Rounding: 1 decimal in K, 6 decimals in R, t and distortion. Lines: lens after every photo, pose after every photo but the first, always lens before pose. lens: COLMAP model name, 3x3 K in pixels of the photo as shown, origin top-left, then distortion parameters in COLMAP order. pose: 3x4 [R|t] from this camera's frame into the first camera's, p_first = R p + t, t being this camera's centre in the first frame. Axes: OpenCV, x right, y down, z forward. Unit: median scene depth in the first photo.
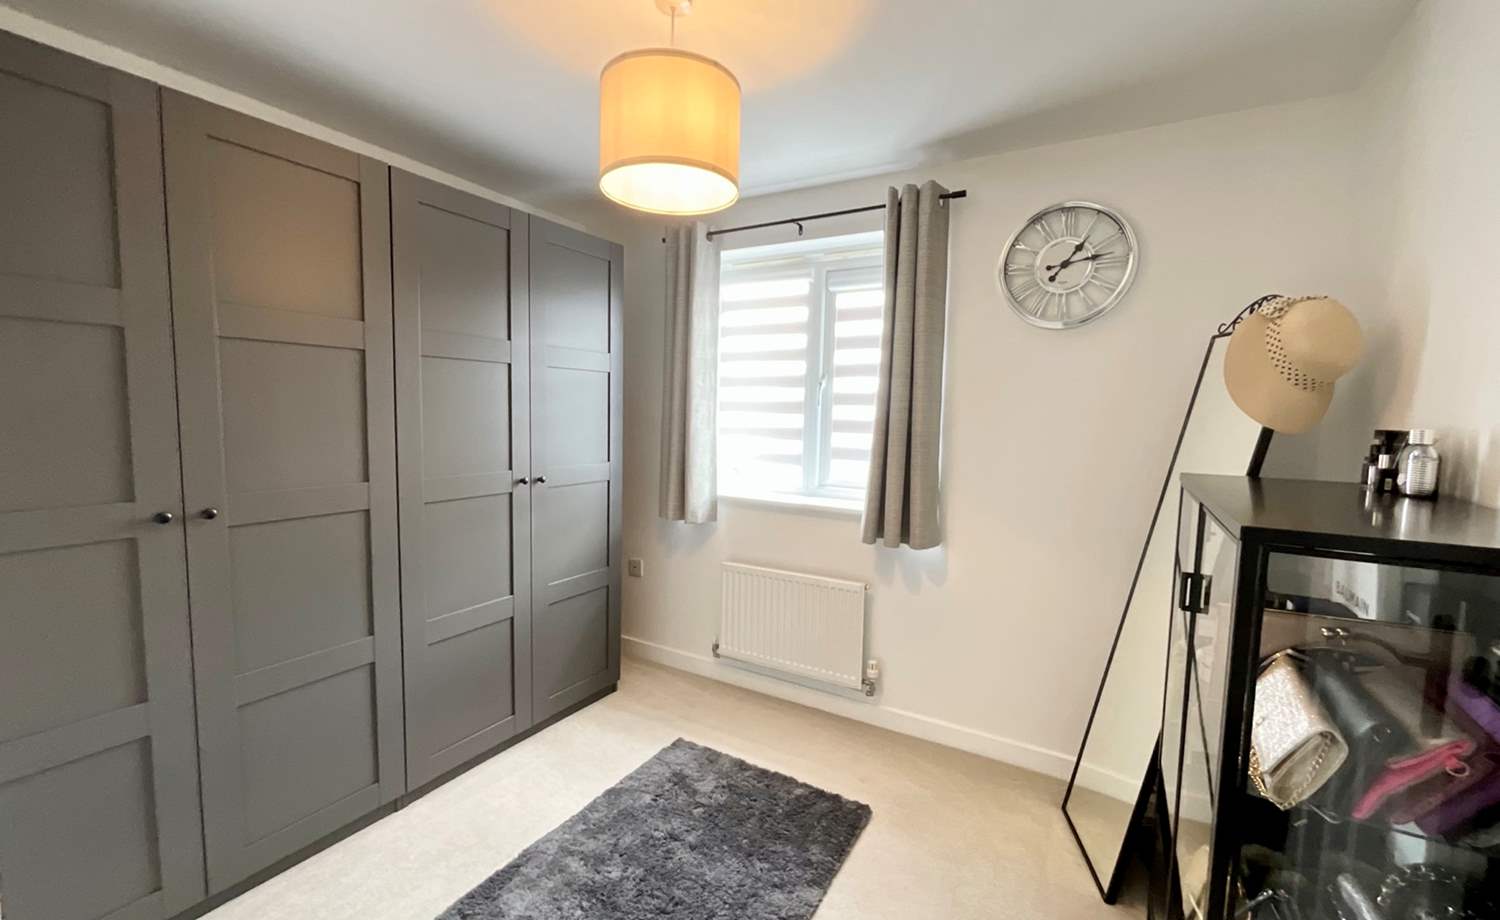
lens RADIAL K [[575.0, 0, 750.5], [0, 575.0, 466.3], [0, 0, 1]] dist [-0.000611, -0.000087]
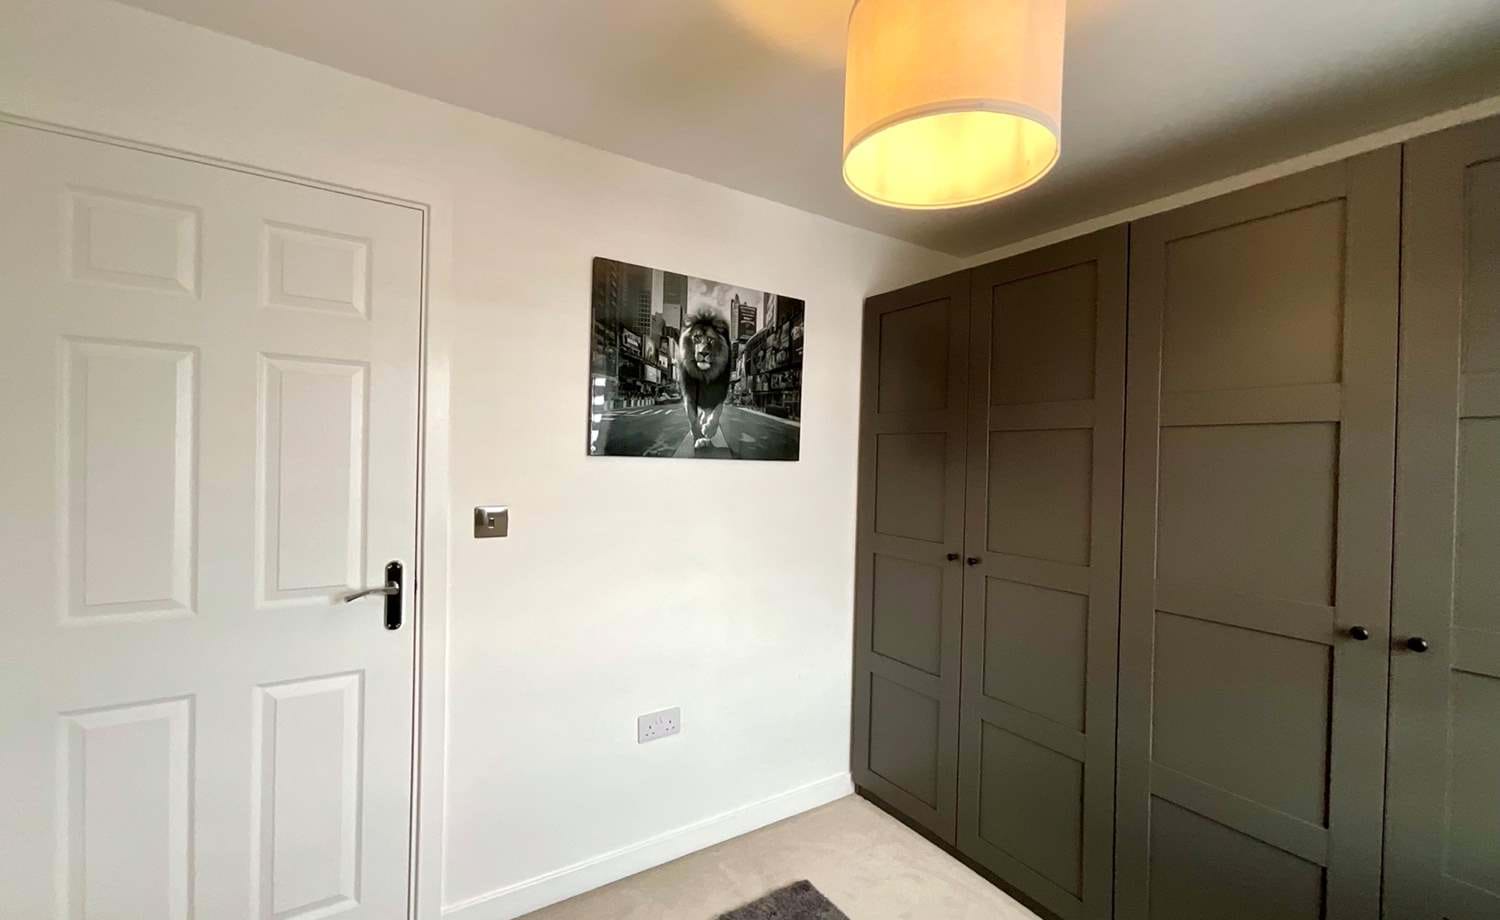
lens RADIAL K [[608.8, 0, 744.2], [0, 608.8, 472.0], [0, 0, 1]] dist [-0.007845, -0.001599]
pose [[-0.461122, -0.016190, -0.887189, 0.373709], [-0.118483, 0.992004, 0.043480, -0.079662], [0.879391, 0.125166, -0.459353, 0.729167]]
